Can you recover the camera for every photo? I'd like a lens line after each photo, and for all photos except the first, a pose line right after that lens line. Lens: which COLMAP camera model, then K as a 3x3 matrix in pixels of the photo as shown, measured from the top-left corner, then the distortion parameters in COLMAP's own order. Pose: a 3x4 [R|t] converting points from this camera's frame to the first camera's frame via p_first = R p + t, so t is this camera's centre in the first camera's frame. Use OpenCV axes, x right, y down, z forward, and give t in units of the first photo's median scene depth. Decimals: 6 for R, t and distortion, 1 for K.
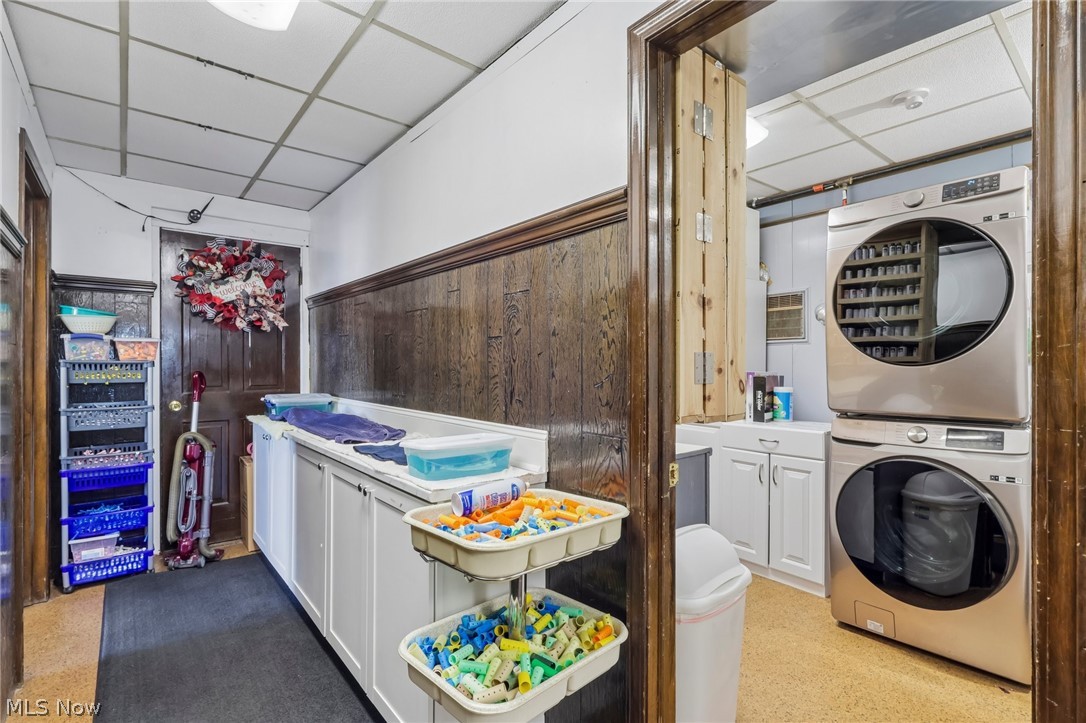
lens RADIAL K [[510.3, 0, 540.5], [0, 510.3, 367.9], [0, 0, 1]] dist [-0.003274, -0.000286]
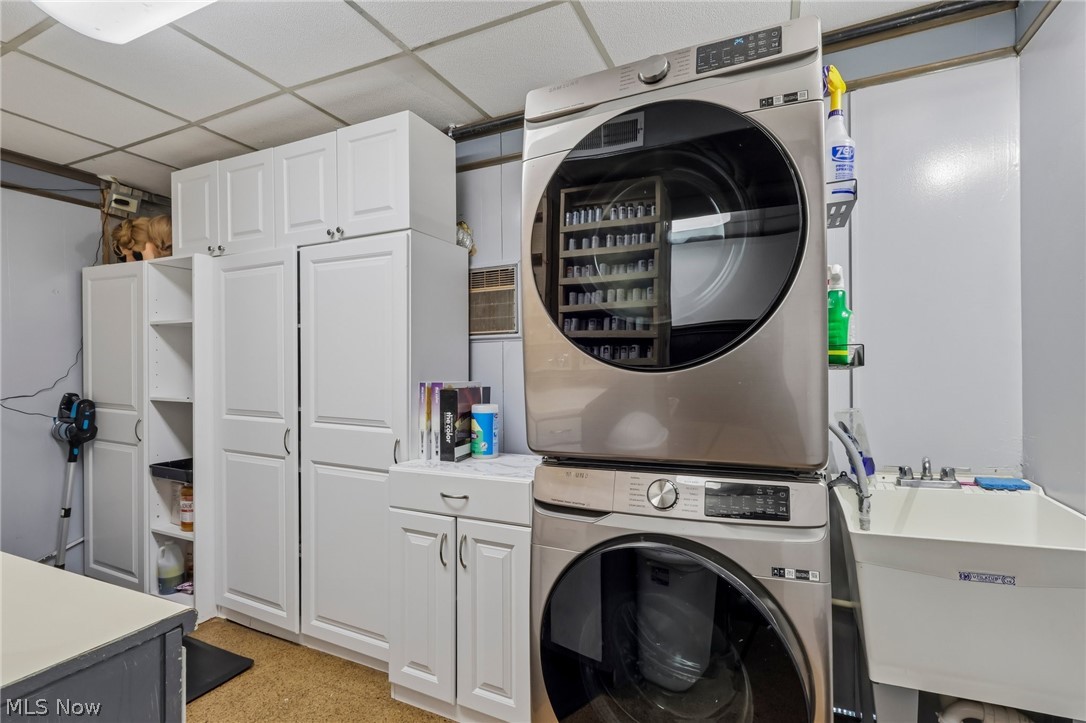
lens RADIAL K [[502.2, 0, 541.8], [0, 502.2, 374.7], [0, 0, 1]] dist [0.000869, -0.000072]
pose [[0.904385, -0.007865, 0.426646, 0.277589], [0.007930, 0.999967, 0.001623, -0.001598], [-0.426645, 0.001915, 0.904417, 0.399462]]
